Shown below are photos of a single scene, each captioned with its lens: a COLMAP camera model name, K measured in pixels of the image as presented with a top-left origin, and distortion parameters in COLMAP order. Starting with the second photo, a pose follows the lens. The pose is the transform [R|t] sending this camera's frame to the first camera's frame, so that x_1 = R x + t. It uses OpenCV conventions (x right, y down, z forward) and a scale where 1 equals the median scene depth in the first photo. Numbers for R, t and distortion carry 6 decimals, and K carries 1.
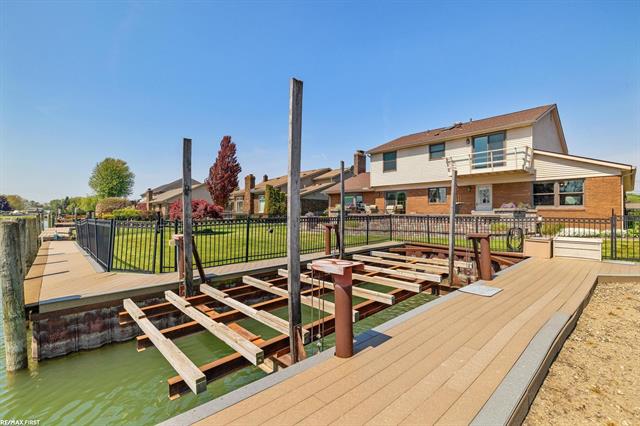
lens RADIAL K [[294.0, 0, 309.6], [0, 294.0, 211.0], [0, 0, 1]] dist [-0.016307, 0.000367]
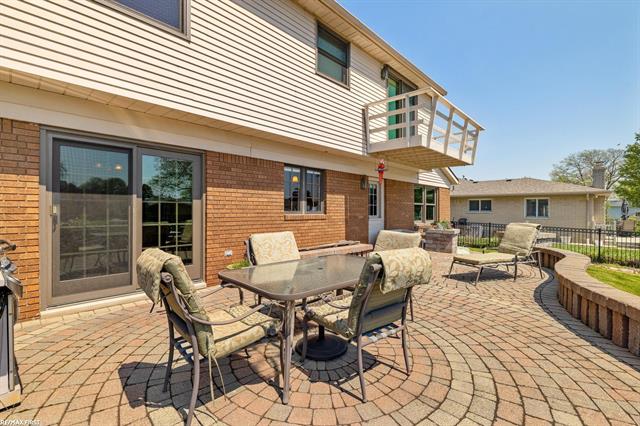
lens RADIAL K [[294.0, 0, 341.1], [0, 294.0, 211.9], [0, 0, 1]] dist [-0.016307, 0.000367]
pose [[-0.120040, 0.001127, 0.992768, 0.112996], [-0.004671, 0.999988, -0.001700, -0.030675], [-0.992758, -0.004841, -0.120033, 1.073095]]
